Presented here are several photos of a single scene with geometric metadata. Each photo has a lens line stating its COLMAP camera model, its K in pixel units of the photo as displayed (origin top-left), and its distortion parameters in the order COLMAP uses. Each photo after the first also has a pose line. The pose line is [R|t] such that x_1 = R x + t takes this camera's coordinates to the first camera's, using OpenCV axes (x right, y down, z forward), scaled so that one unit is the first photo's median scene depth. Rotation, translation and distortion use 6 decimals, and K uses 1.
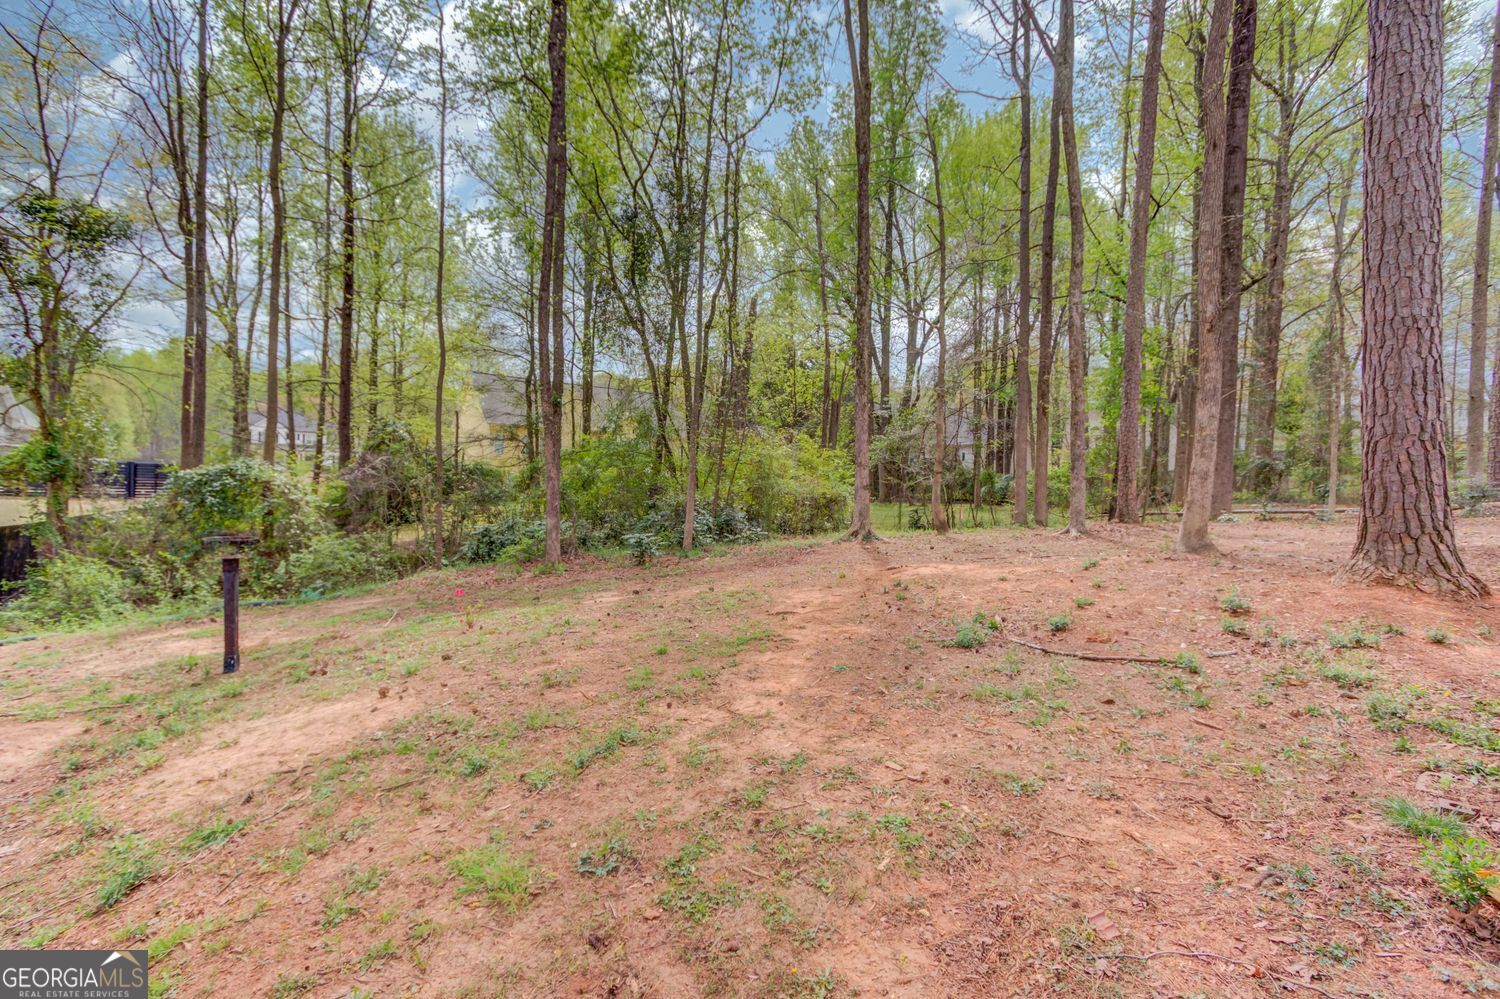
lens RADIAL K [[672.6, 0, 749.8], [0, 672.6, 495.6], [0, 0, 1]] dist [0.028091, -0.001010]
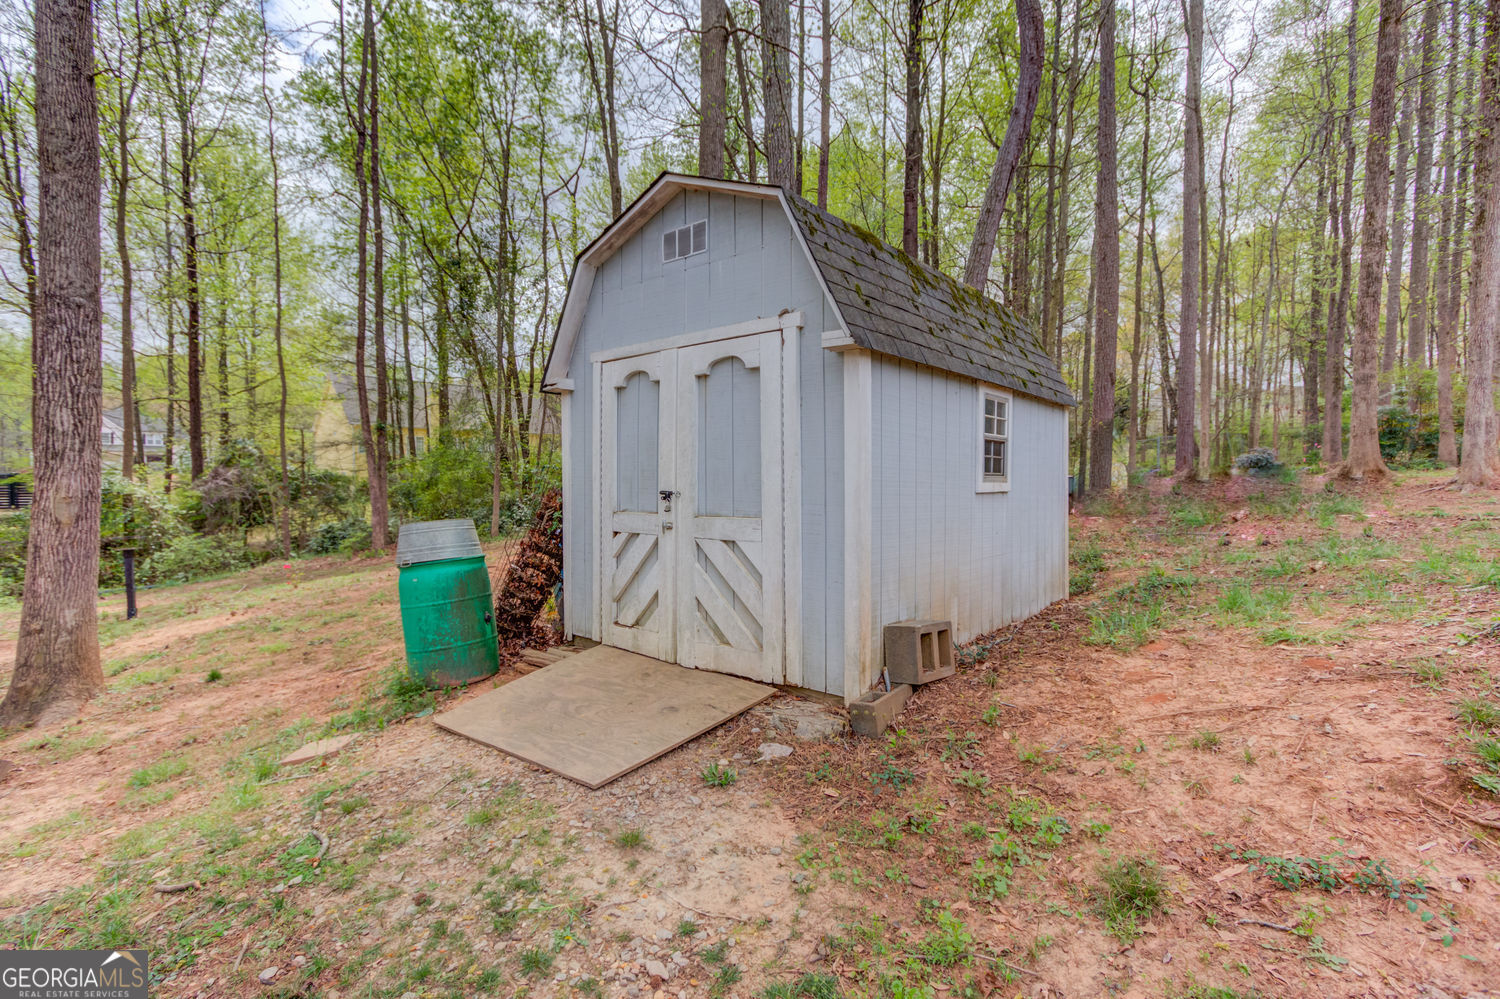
lens RADIAL K [[672.6, 0, 749.8], [0, 672.6, 495.6], [0, 0, 1]] dist [0.028091, -0.001010]
pose [[0.989296, -0.030612, 0.142679, 0.193859], [0.027905, 0.999391, 0.020941, -0.012281], [-0.143233, -0.016736, 0.989547, -0.337998]]
